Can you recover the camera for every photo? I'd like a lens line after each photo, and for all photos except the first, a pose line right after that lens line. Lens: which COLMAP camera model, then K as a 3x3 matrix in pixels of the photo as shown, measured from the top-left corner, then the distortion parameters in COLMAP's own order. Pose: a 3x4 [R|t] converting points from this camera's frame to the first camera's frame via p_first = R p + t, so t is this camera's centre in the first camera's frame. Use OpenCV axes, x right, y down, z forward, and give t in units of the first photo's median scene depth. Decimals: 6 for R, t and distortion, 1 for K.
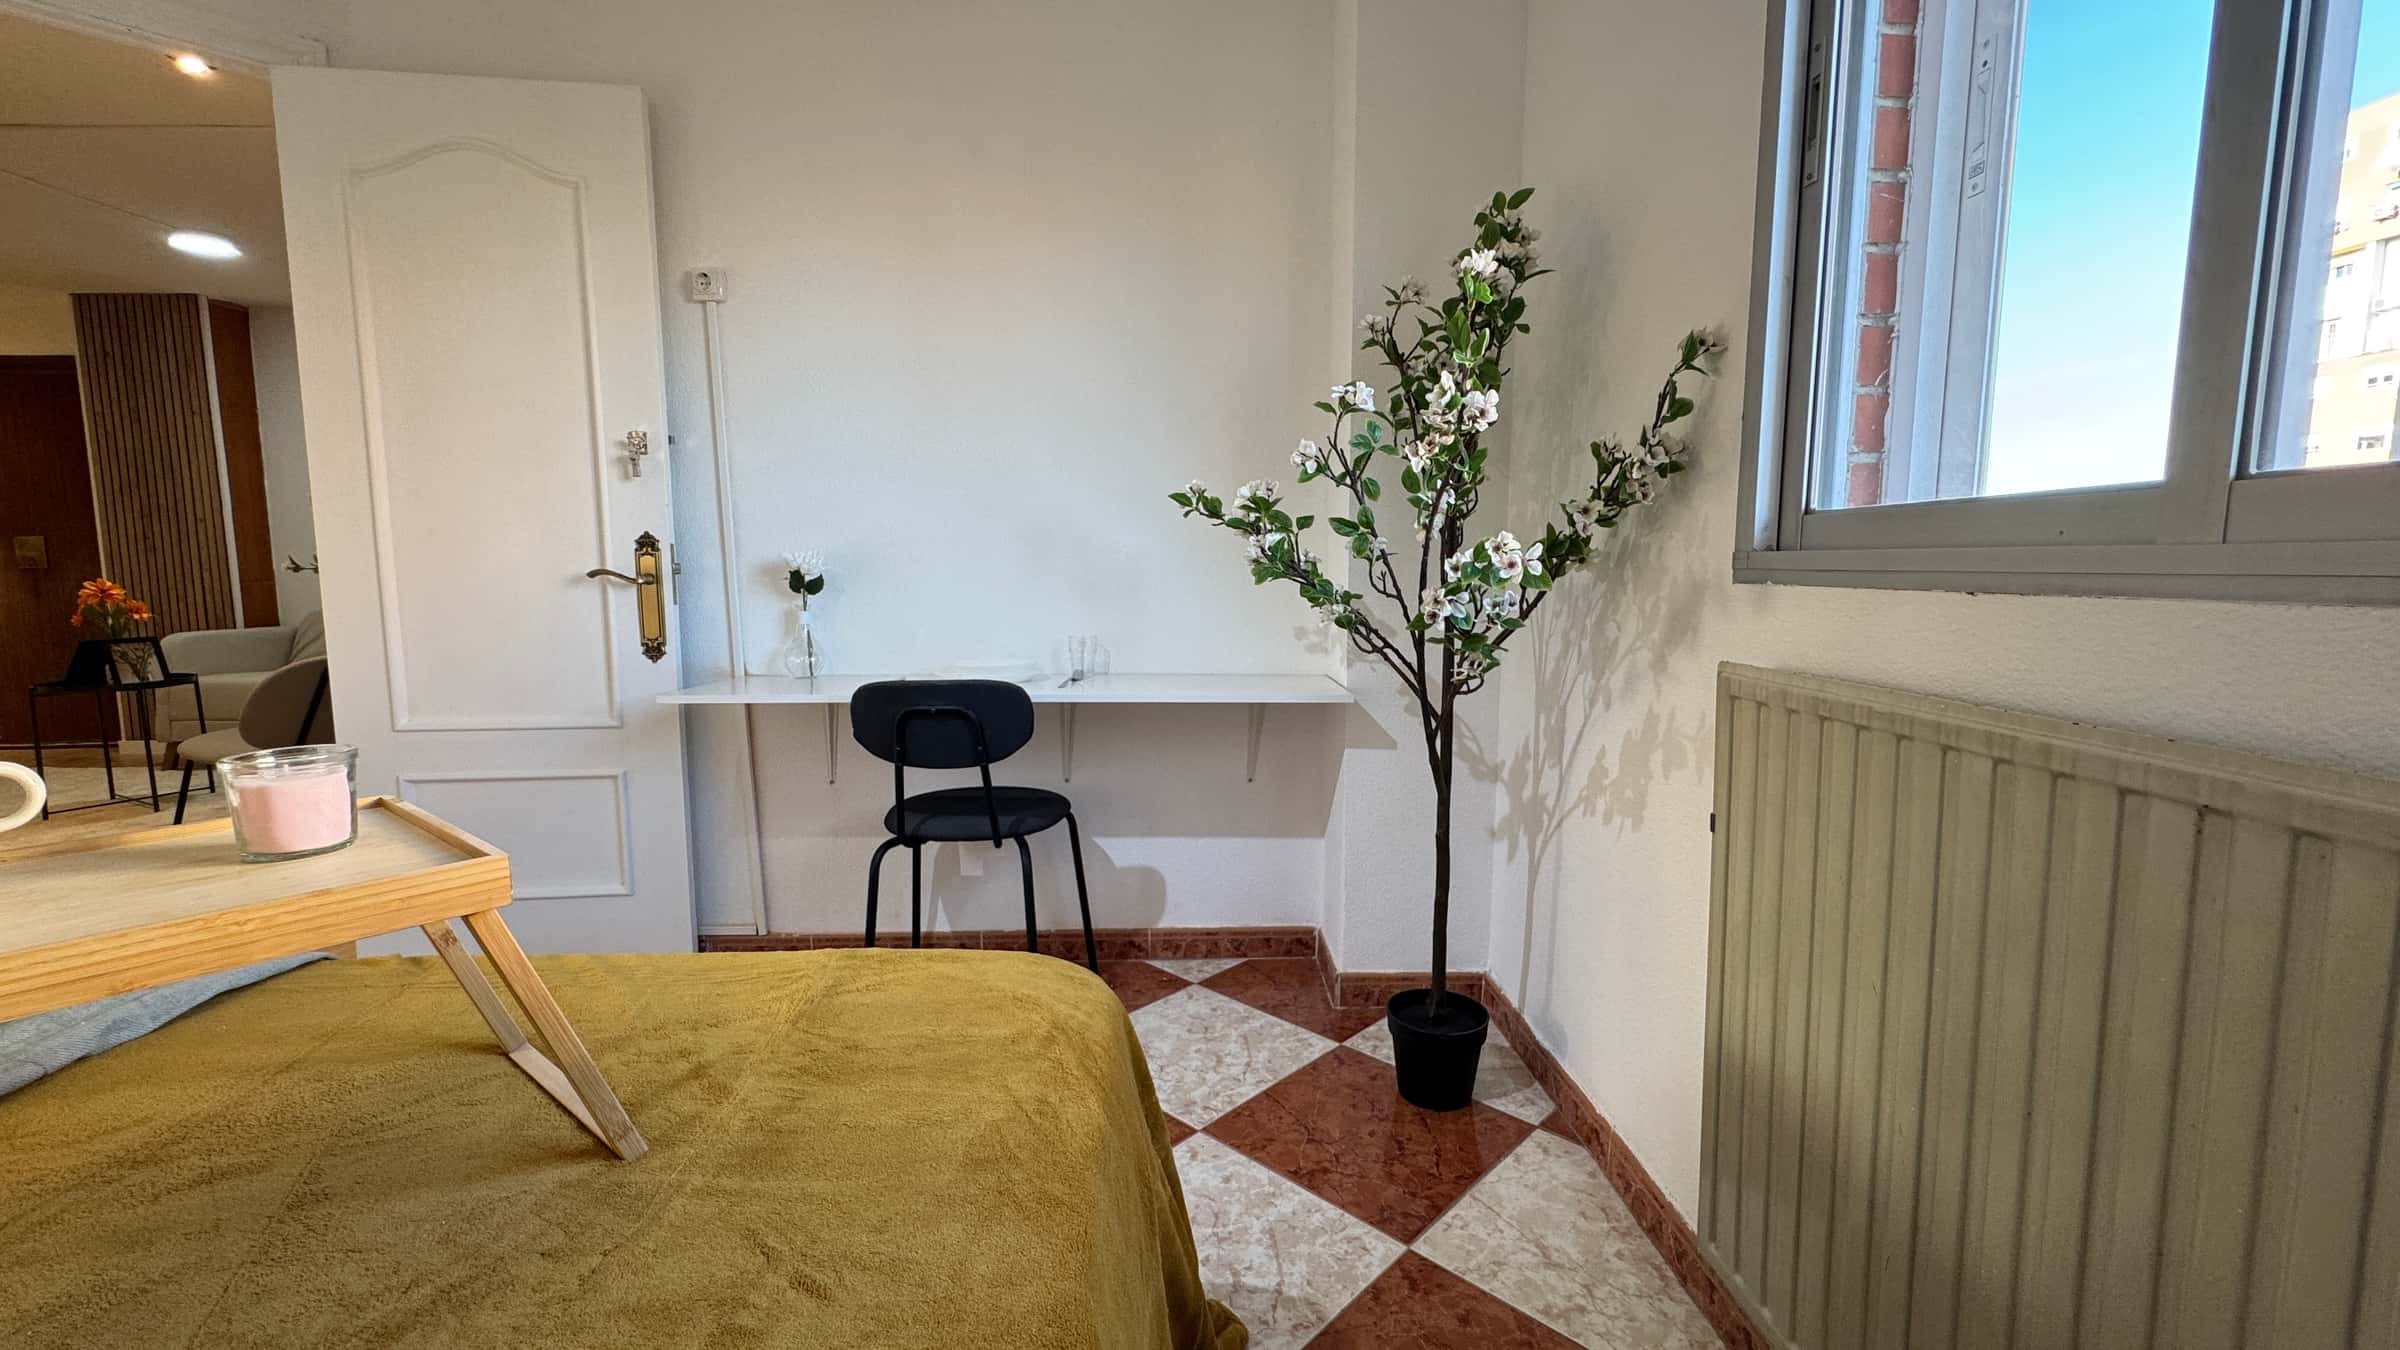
lens RADIAL K [[957.5, 0, 1199.6], [0, 957.5, 672.5], [0, 0, 1]] dist [-0.002945, 0.000532]
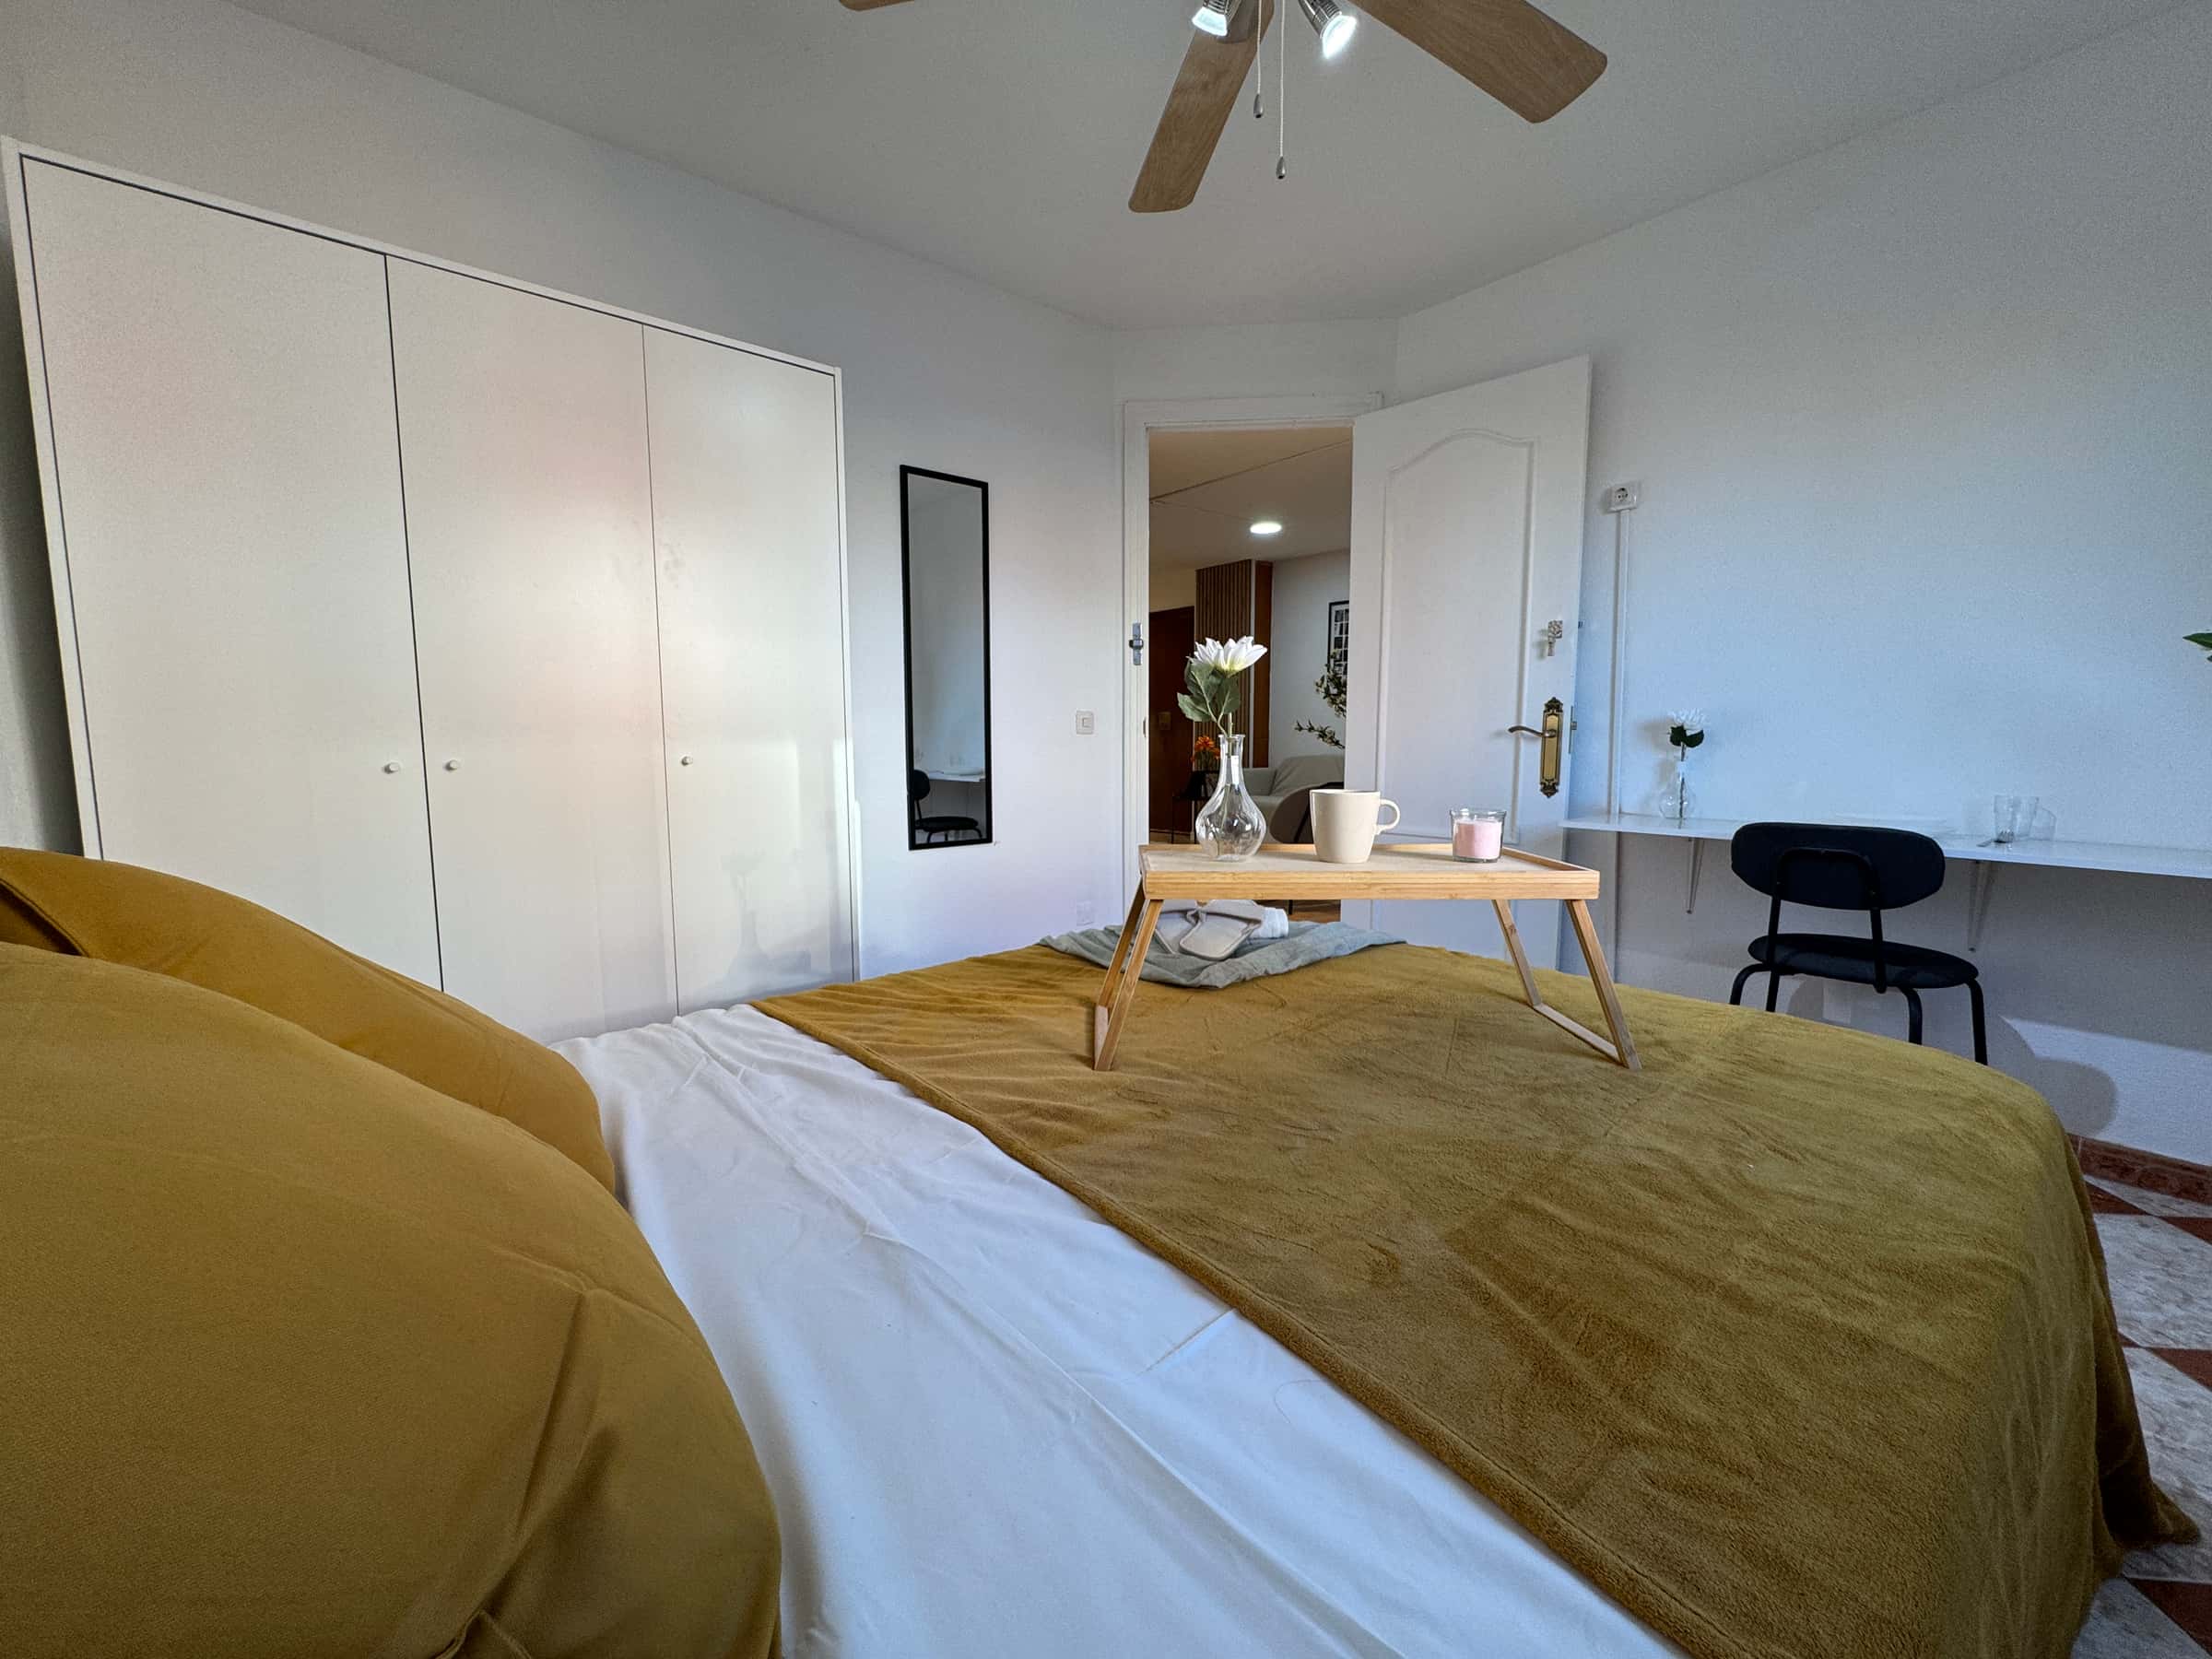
lens RADIAL K [[887.2, 0, 1107.1], [0, 887.2, 827.2], [0, 0, 1]] dist [-0.001131, -0.000415]
pose [[0.621168, 0.083896, -0.779173, 0.001011], [-0.085833, 0.995555, 0.038767, 0.034801], [0.778962, 0.042798, 0.625608, -0.224263]]
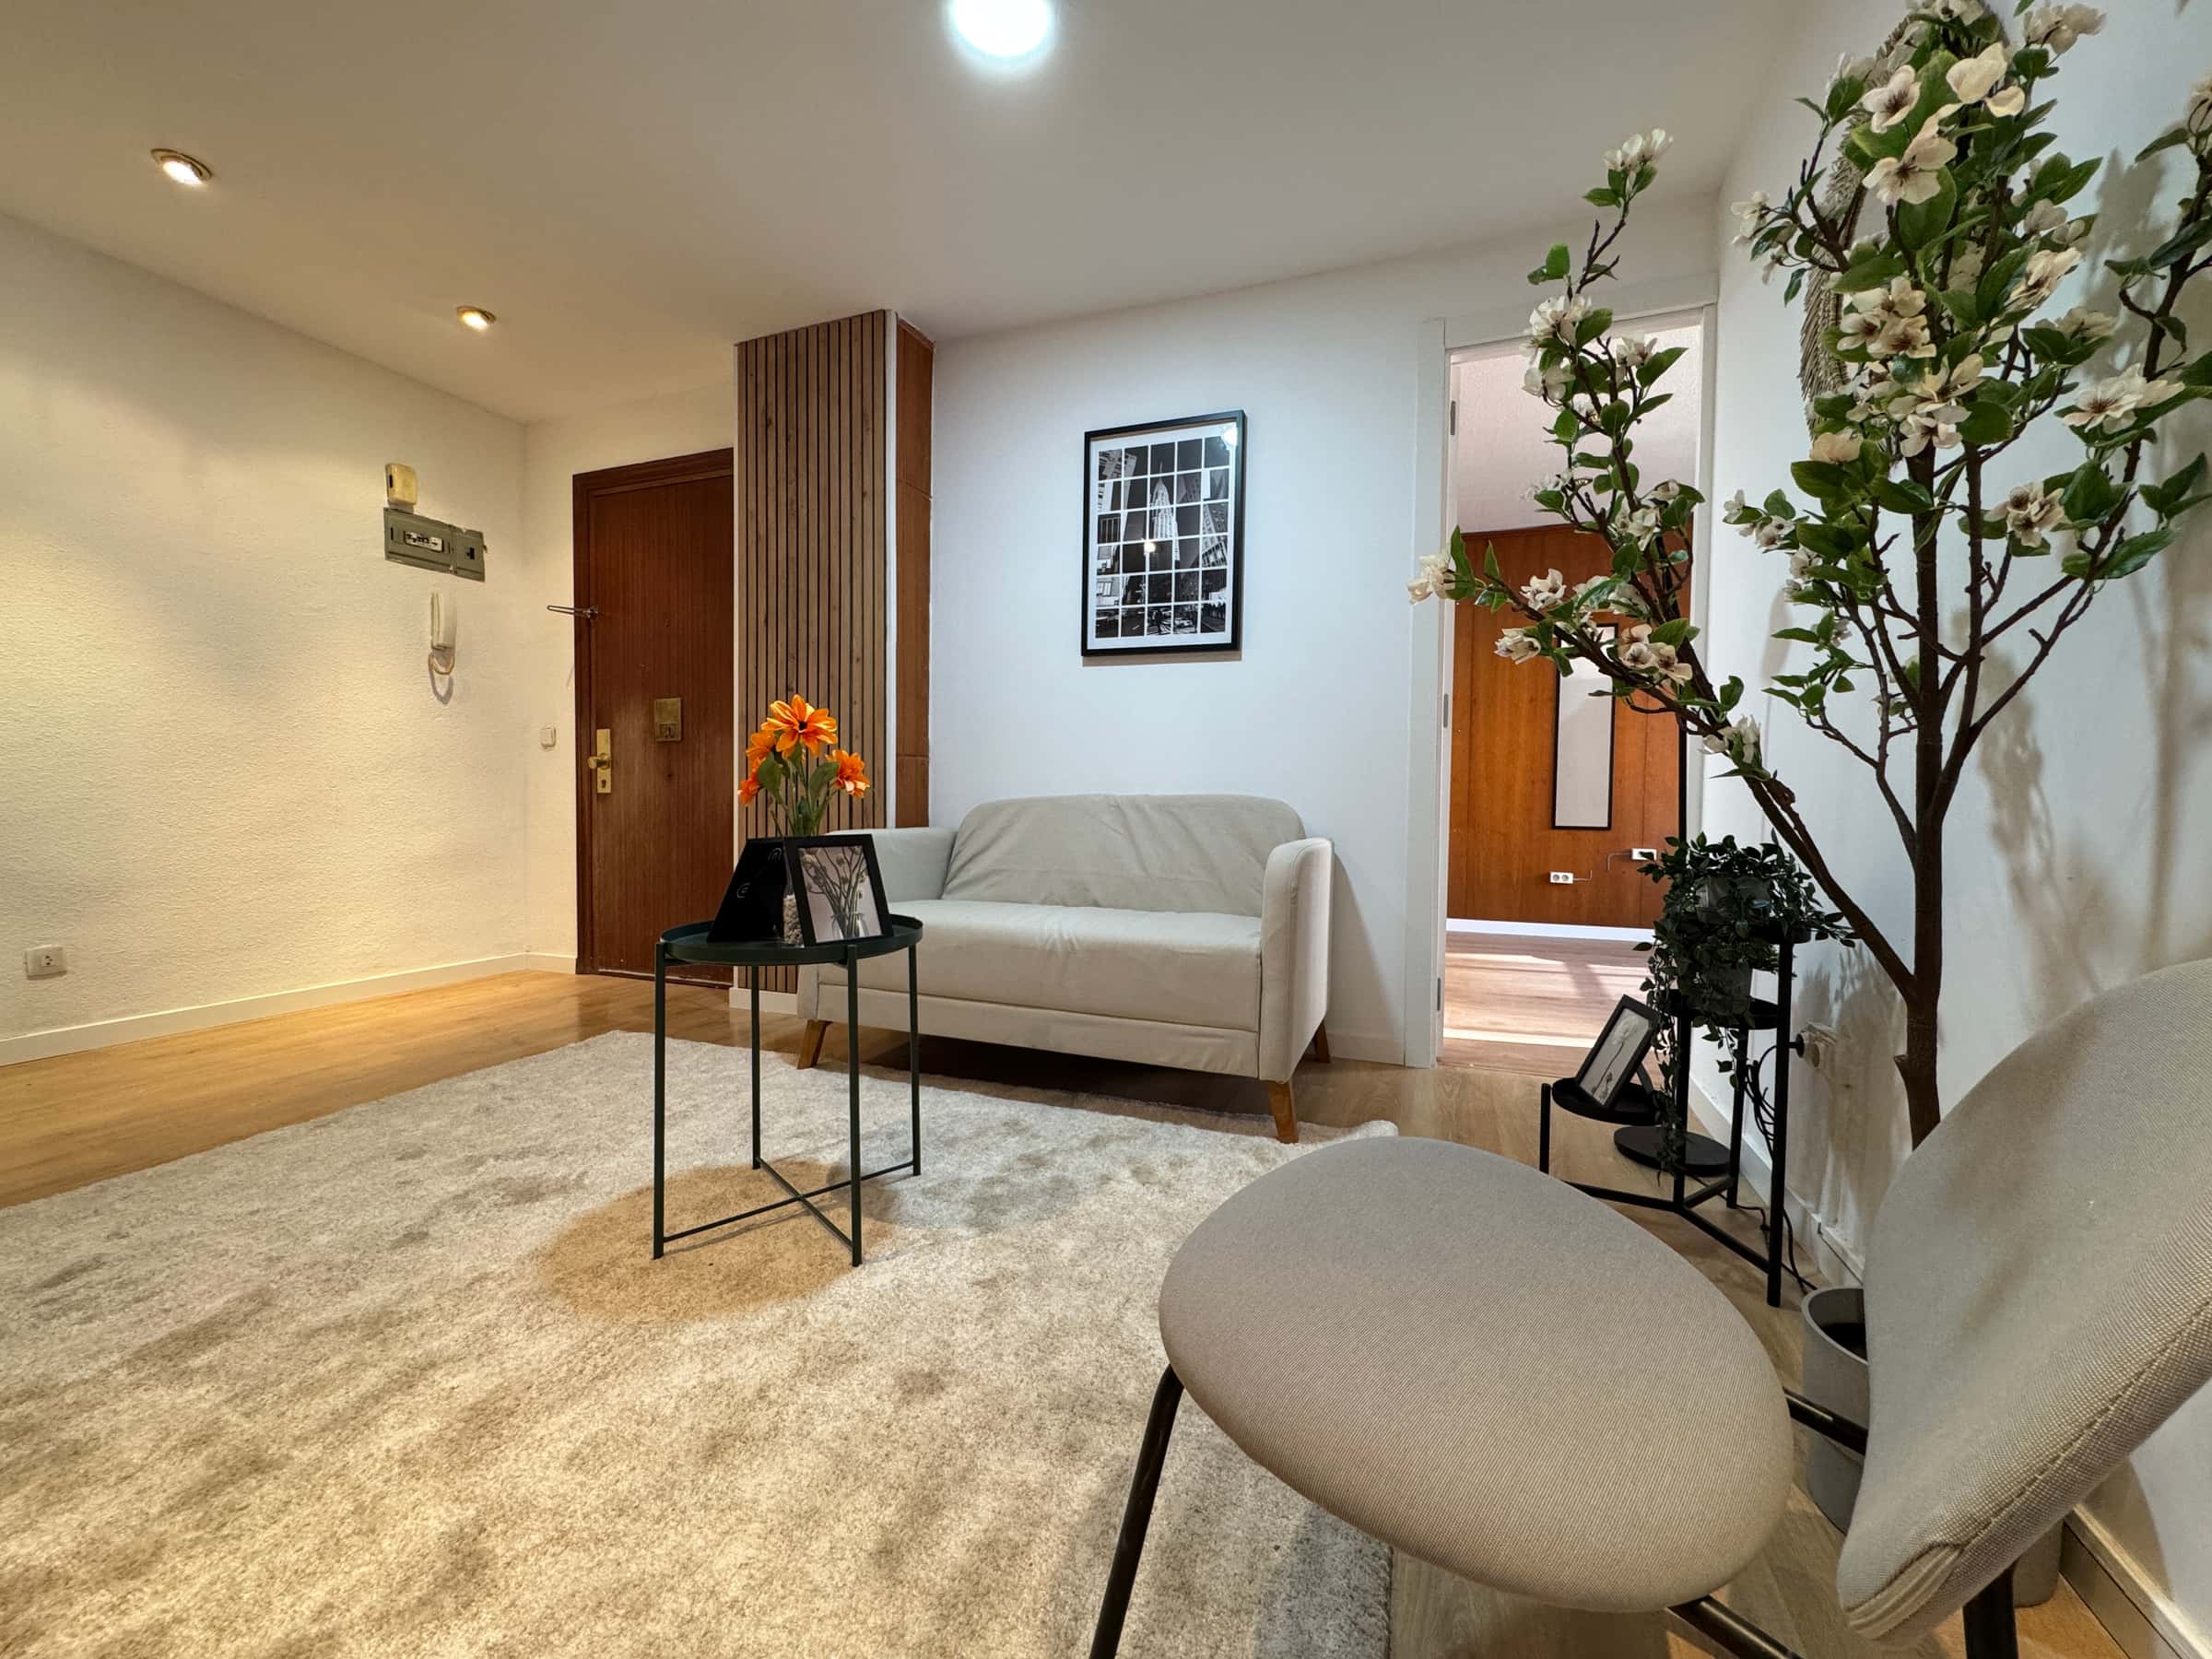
lens RADIAL K [[887.2, 0, 1106.6], [0, 887.2, 830.3], [0, 0, 1]] dist [-0.001131, -0.000415]
pose [[0.920781, 0.026531, -0.389177, -1.452385], [-0.055961, 0.996349, -0.064479, -0.032878], [0.386045, 0.081150, 0.918904, 1.160359]]
